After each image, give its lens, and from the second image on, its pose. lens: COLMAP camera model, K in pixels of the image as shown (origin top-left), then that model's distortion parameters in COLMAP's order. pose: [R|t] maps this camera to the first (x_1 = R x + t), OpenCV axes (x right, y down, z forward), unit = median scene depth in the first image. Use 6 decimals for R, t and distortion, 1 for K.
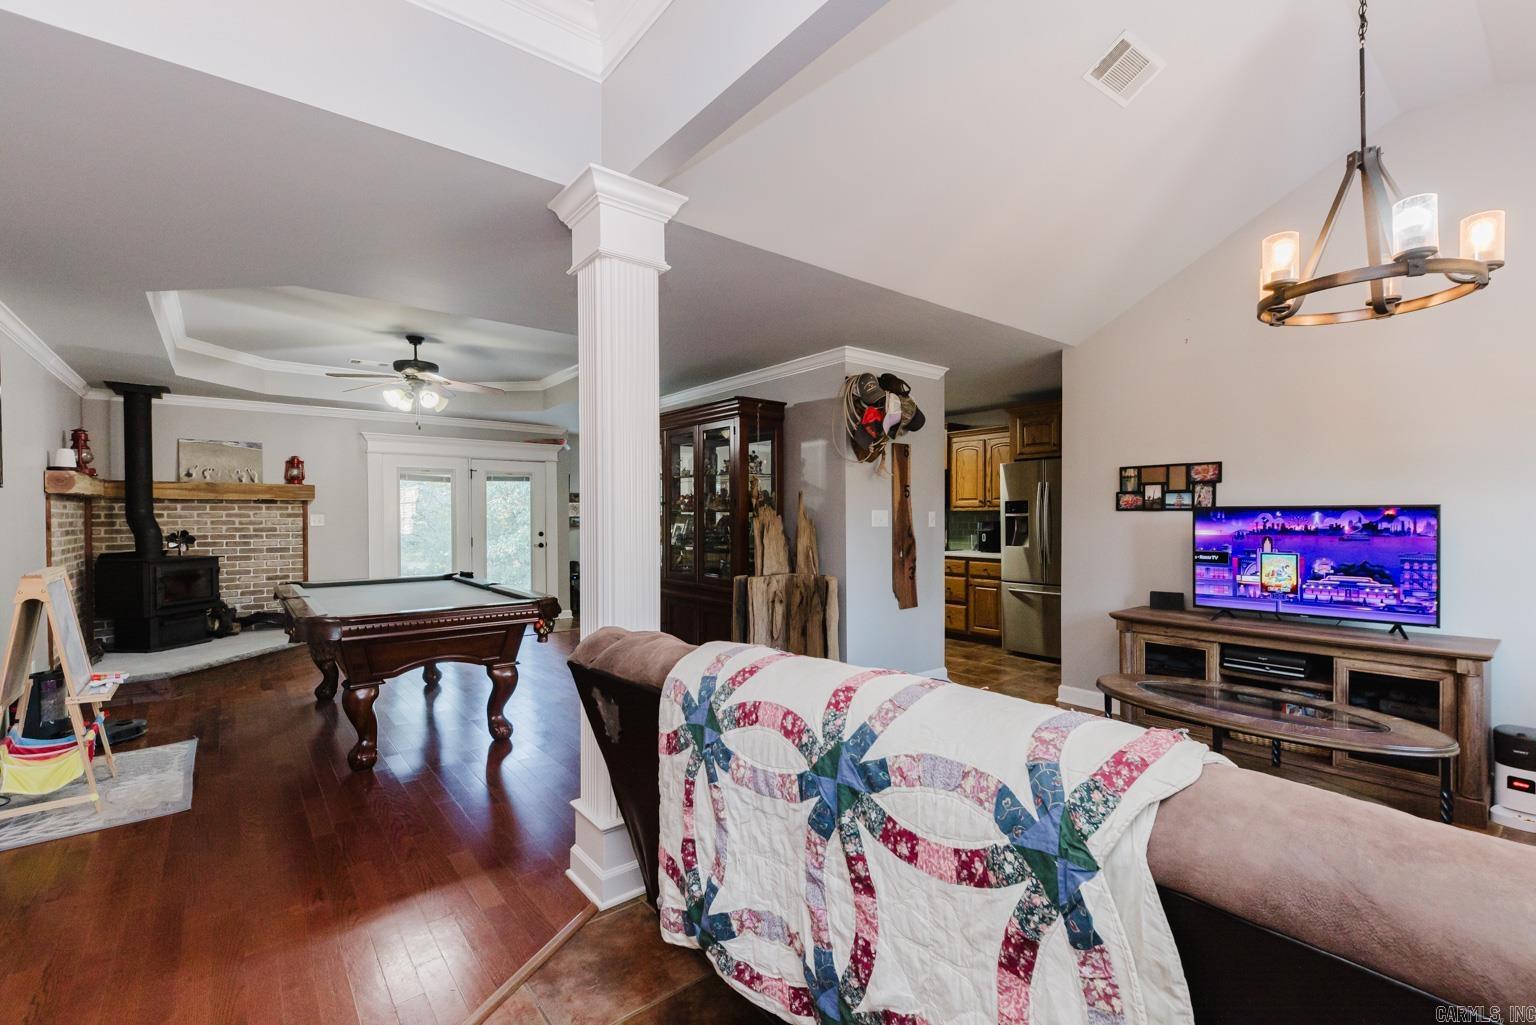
lens RADIAL K [[701.3, 0, 768.5], [0, 701.3, 517.5], [0, 0, 1]] dist [-0.000292, -0.000077]
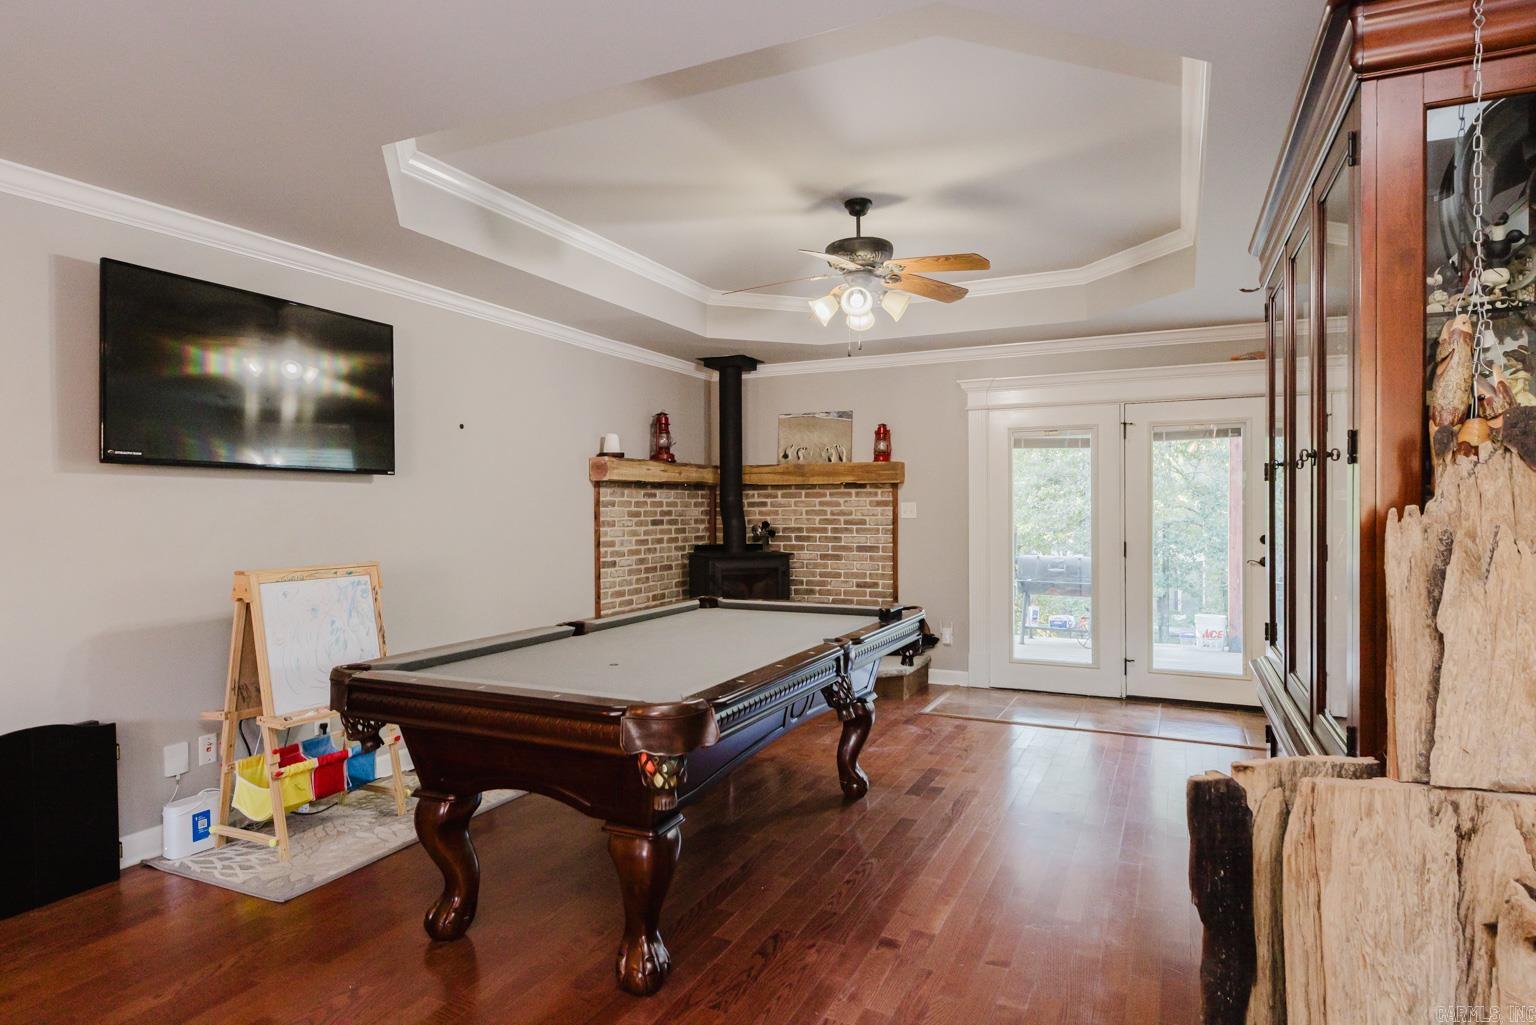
lens RADIAL K [[866.9, 0, 767.2], [0, 866.9, 510.7], [0, 0, 1]] dist [0.004407, 0.000396]
pose [[0.441781, 0.002265, -0.897120, 0.102627], [0.000568, 0.999996, 0.002805, 0.002239], [0.897123, -0.001749, 0.441778, 0.502157]]
